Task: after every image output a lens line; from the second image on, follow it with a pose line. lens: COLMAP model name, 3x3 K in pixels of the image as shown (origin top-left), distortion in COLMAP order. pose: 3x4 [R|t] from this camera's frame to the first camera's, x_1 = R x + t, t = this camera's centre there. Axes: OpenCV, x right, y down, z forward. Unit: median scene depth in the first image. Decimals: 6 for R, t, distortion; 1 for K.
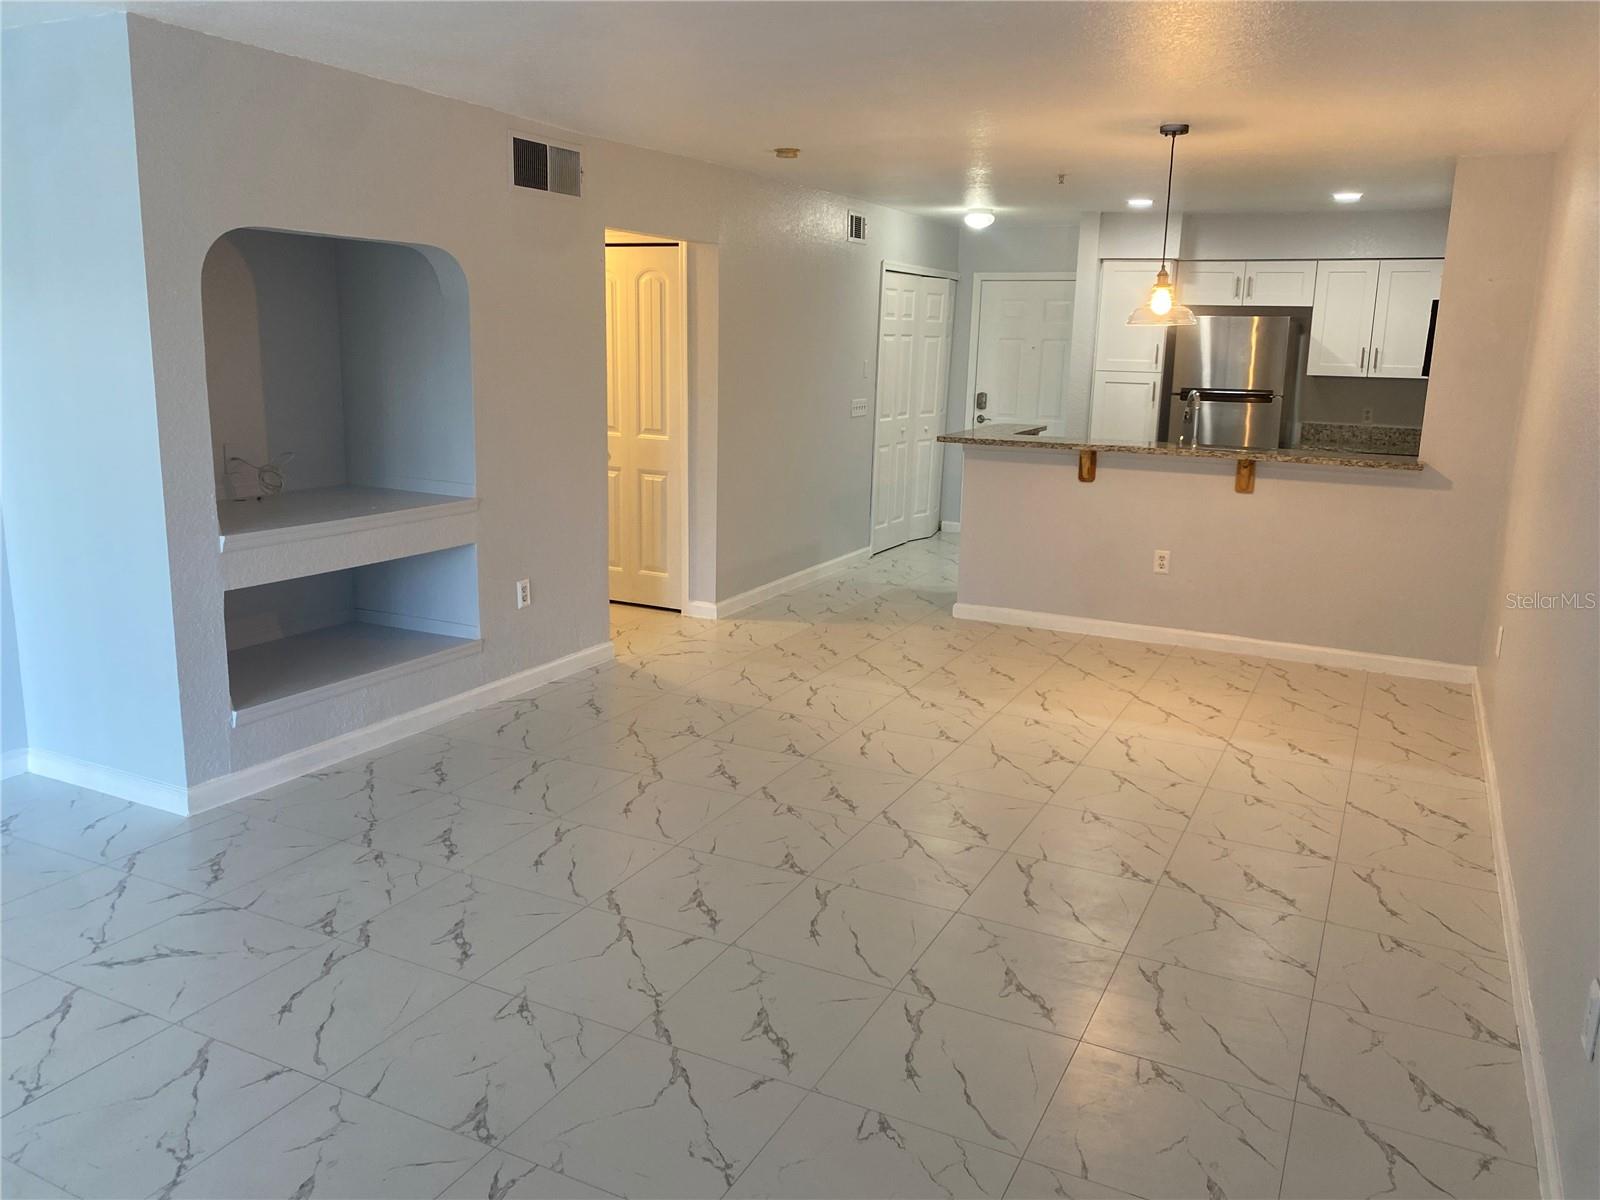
lens RADIAL K [[1236.3, 0, 800.6], [0, 1236.3, 591.7], [0, 0, 1]] dist [0.062940, -0.086201]
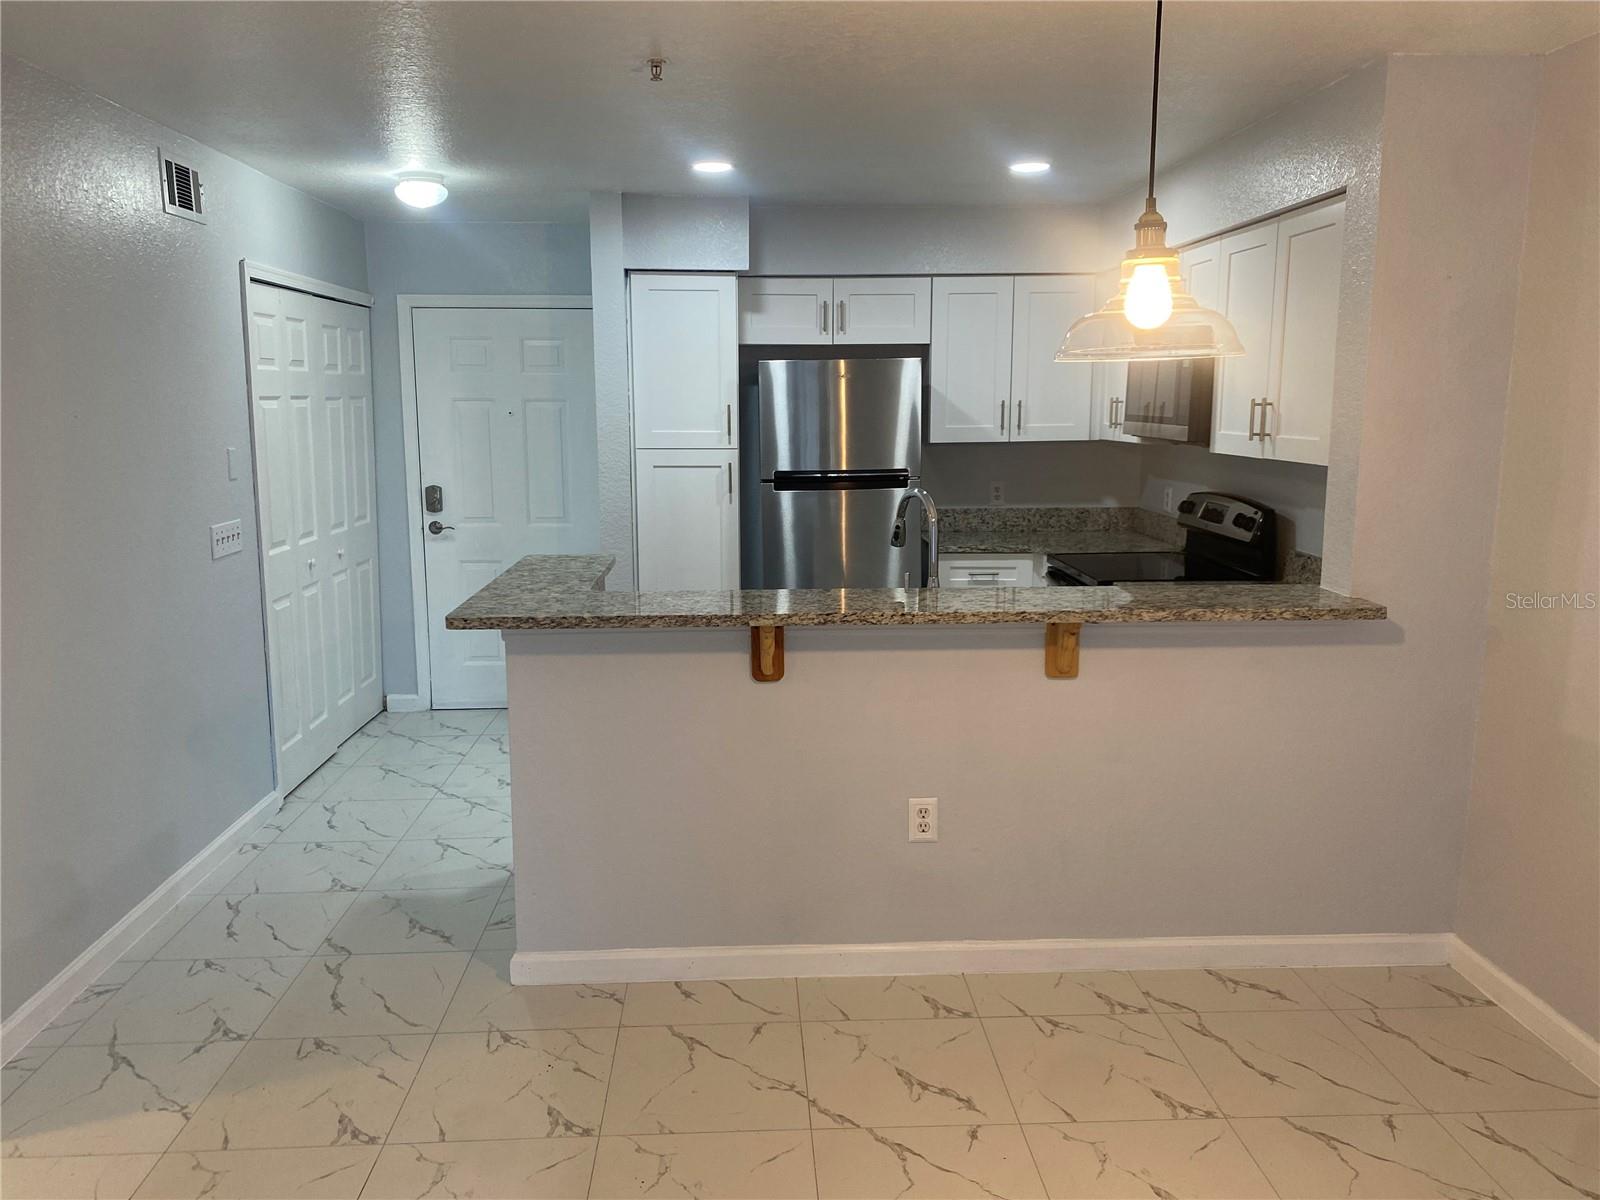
lens RADIAL K [[1236.3, 0, 800.6], [0, 1236.3, 591.7], [0, 0, 1]] dist [0.062940, -0.086201]
pose [[0.874612, -0.101173, 0.474150, 0.007250], [0.121661, 0.992491, -0.012638, -0.089996], [-0.469311, 0.068739, 0.880353, 0.426786]]
